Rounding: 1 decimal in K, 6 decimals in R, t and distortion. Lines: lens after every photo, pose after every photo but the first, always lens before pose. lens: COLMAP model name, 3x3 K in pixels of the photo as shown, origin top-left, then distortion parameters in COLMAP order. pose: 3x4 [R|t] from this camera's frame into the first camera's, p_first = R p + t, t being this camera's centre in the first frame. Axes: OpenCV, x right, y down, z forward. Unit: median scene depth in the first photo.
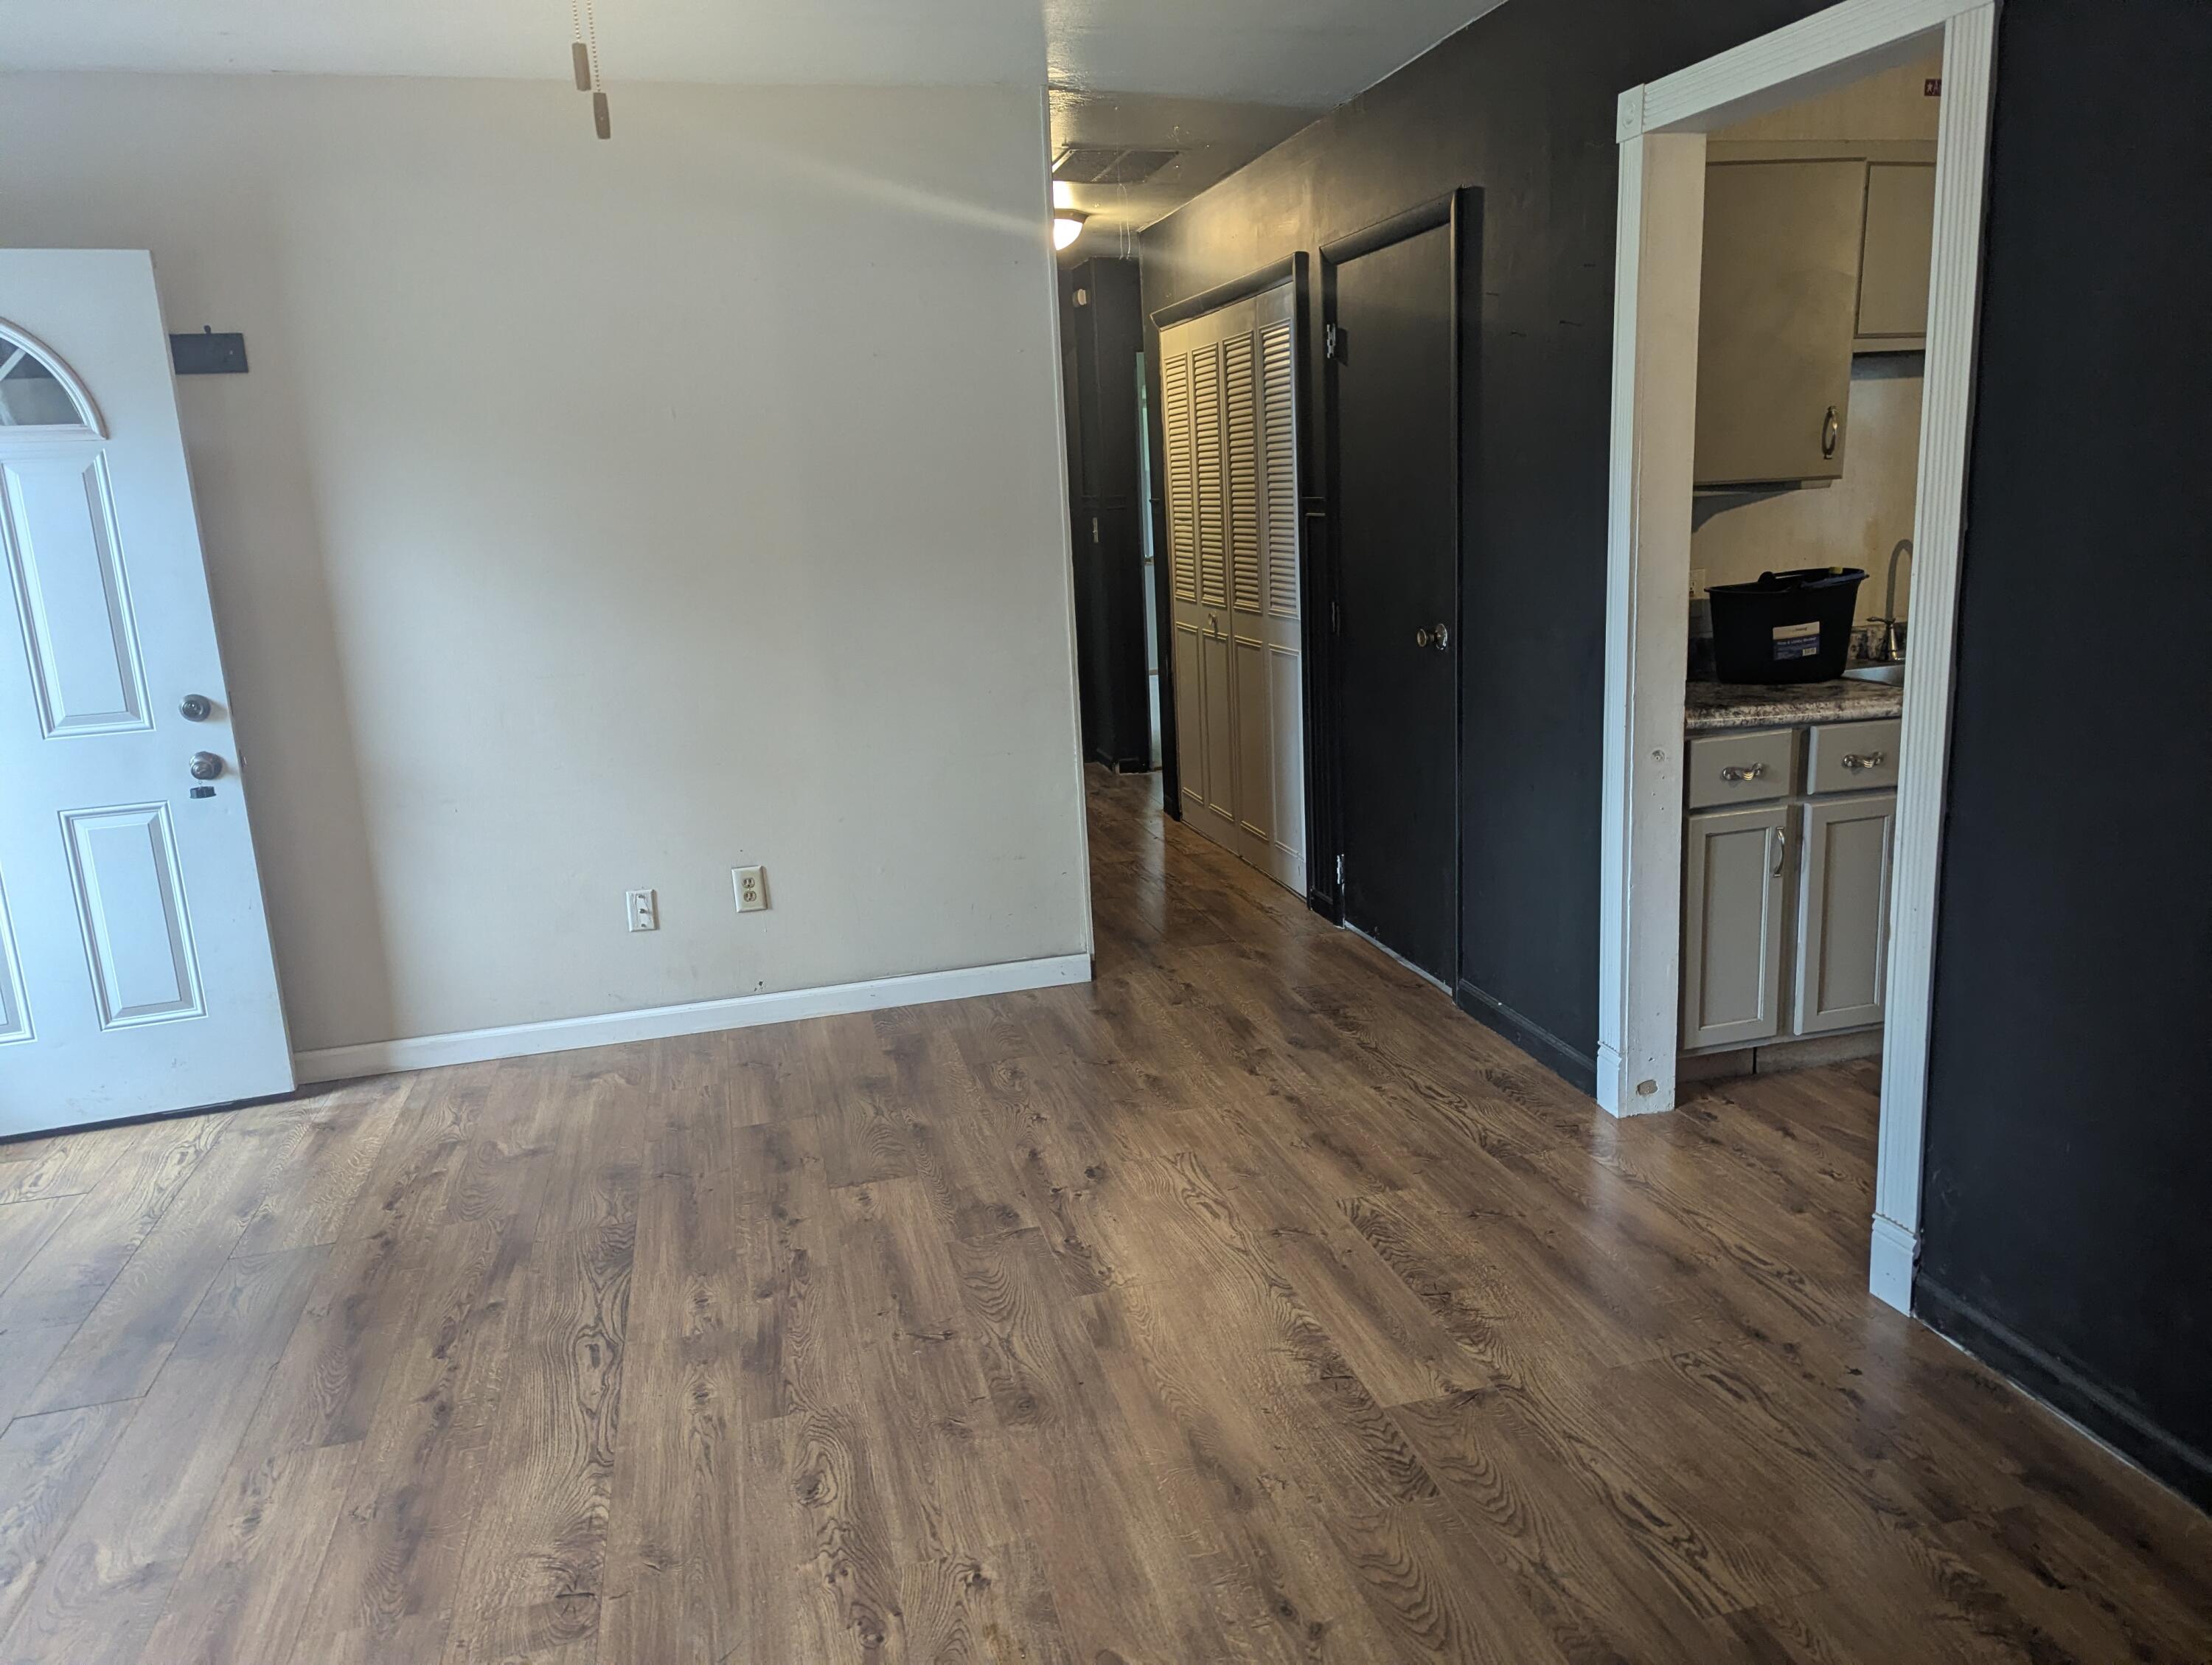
lens RADIAL K [[1553.3, 0, 1104.7], [0, 1553.3, 820.7], [0, 0, 1]] dist [0.057693, -0.052829]
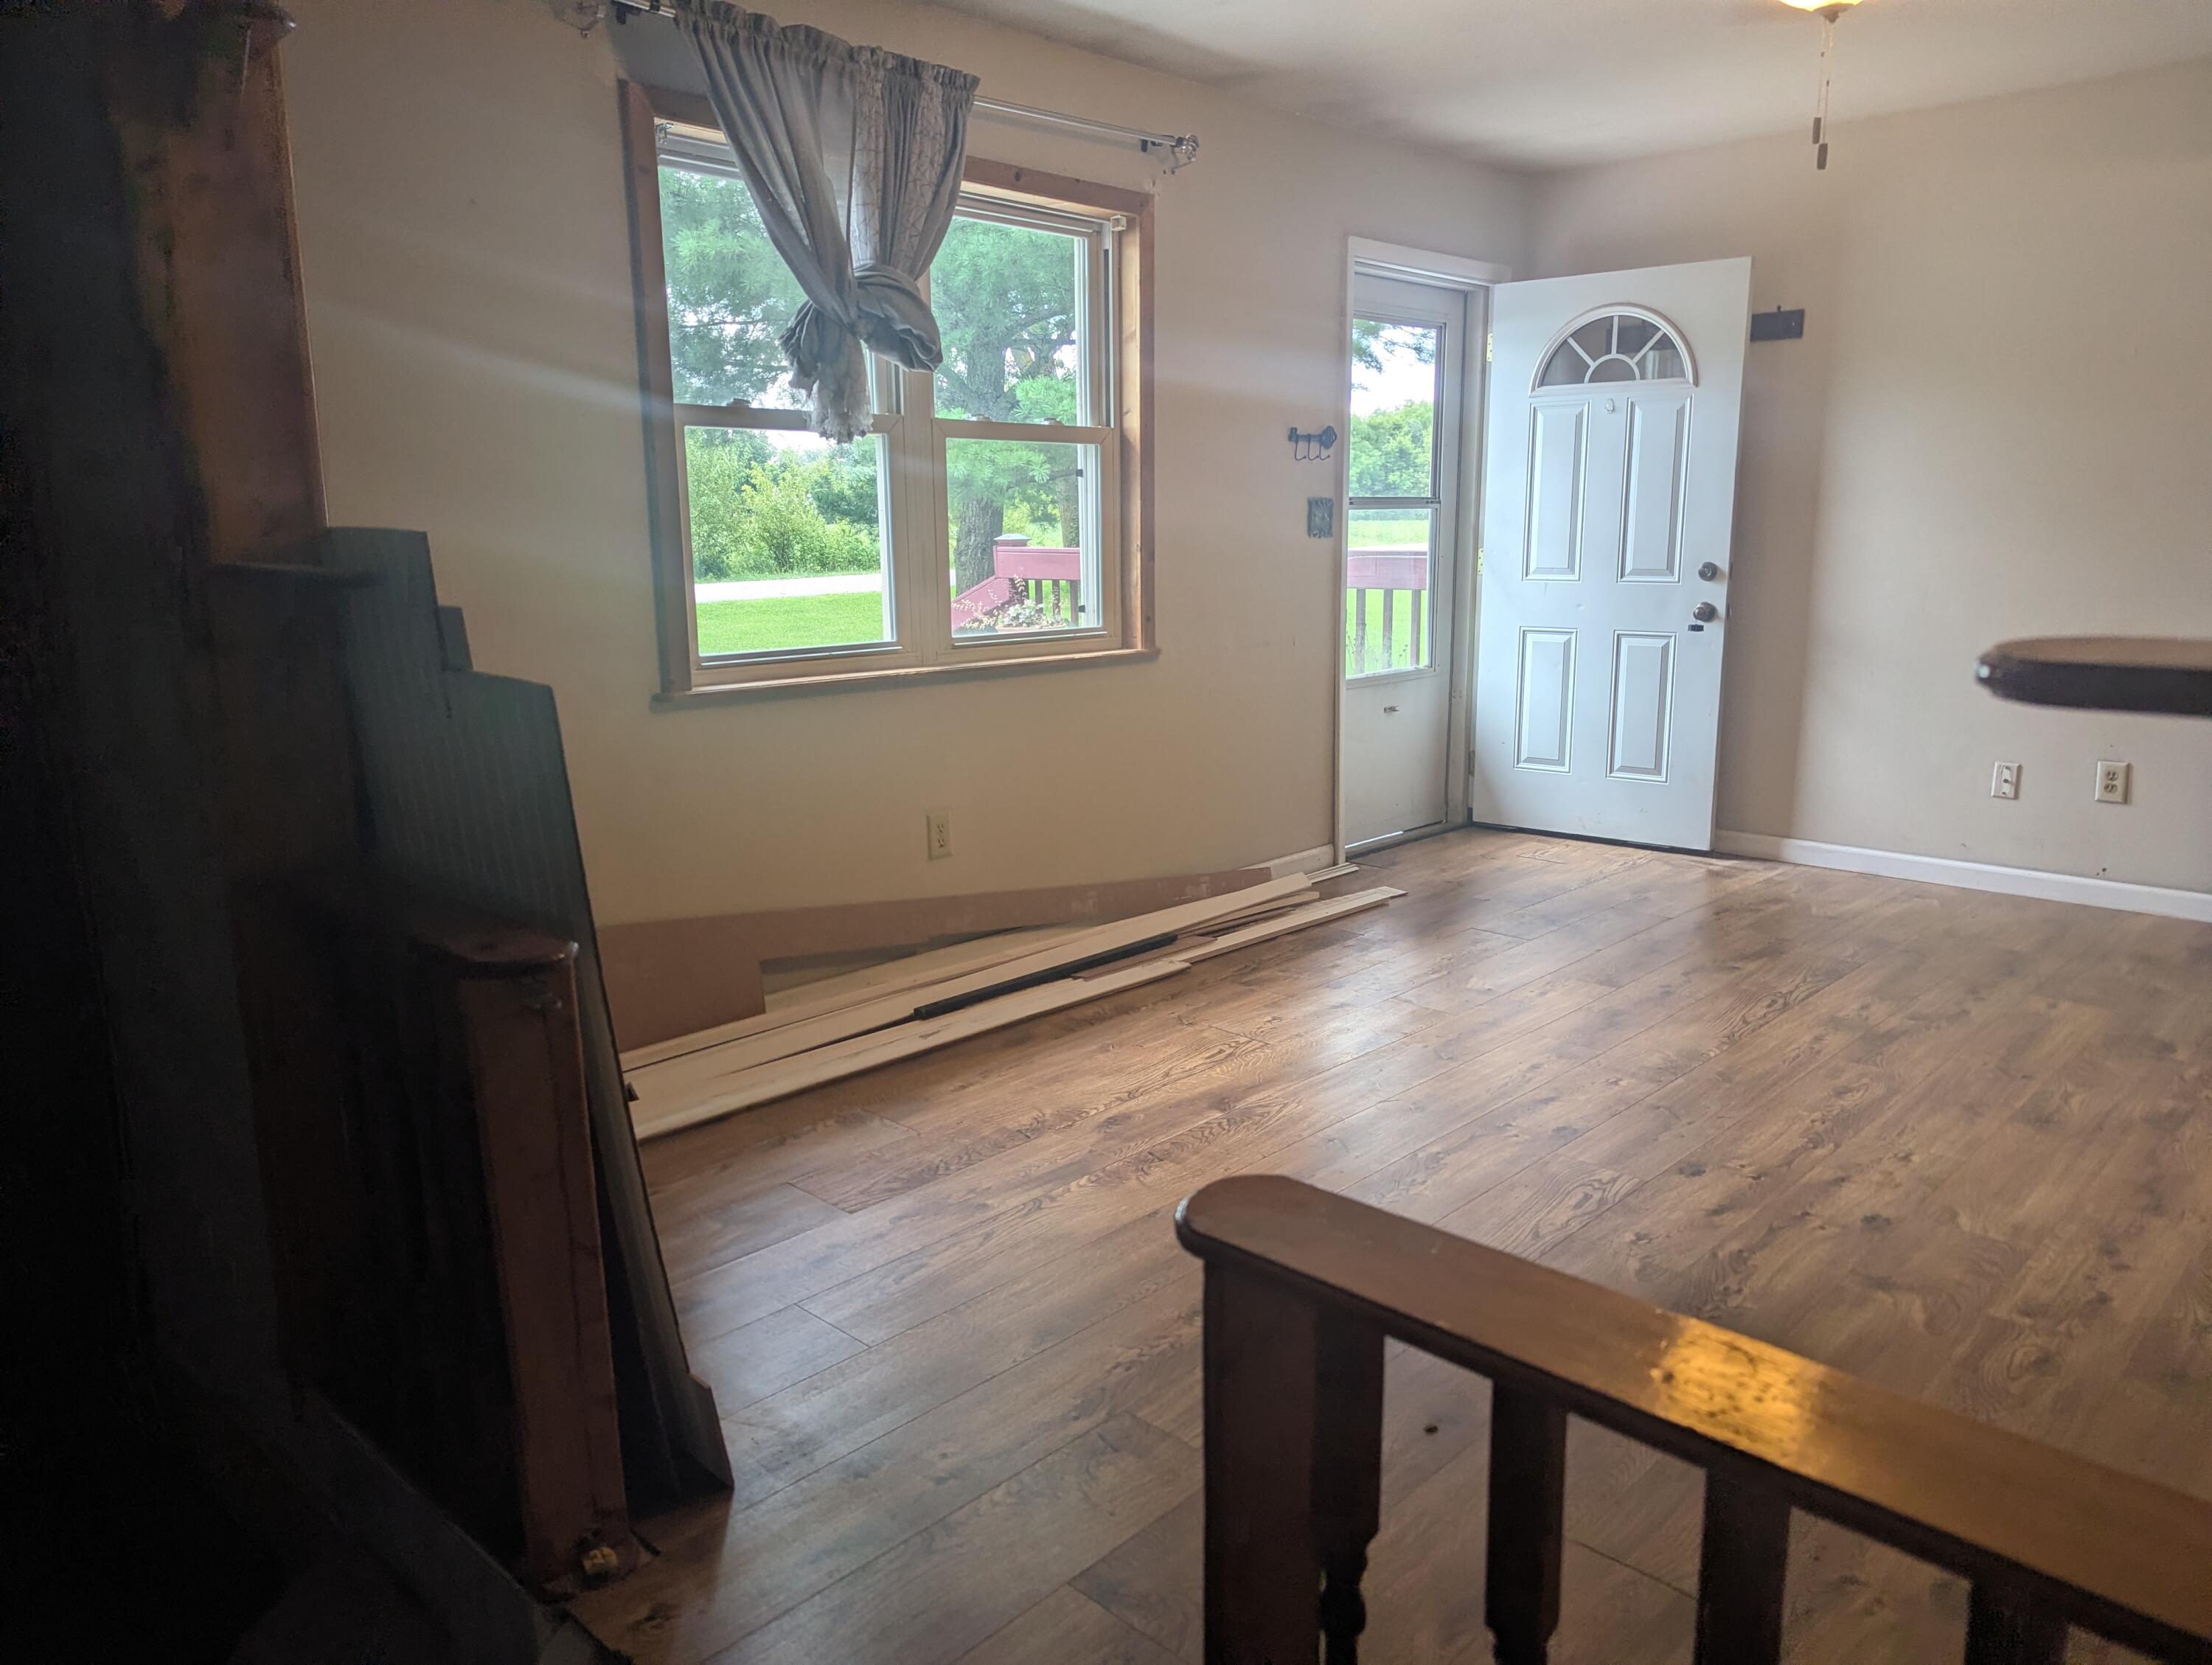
lens RADIAL K [[1553.3, 0, 1104.7], [0, 1553.3, 820.7], [0, 0, 1]] dist [0.057693, -0.052829]
pose [[0.518342, 0.203659, -0.830569, 0.401629], [-0.202724, 0.972808, 0.112021, 0.107451], [0.830798, 0.110311, 0.545534, -0.244242]]
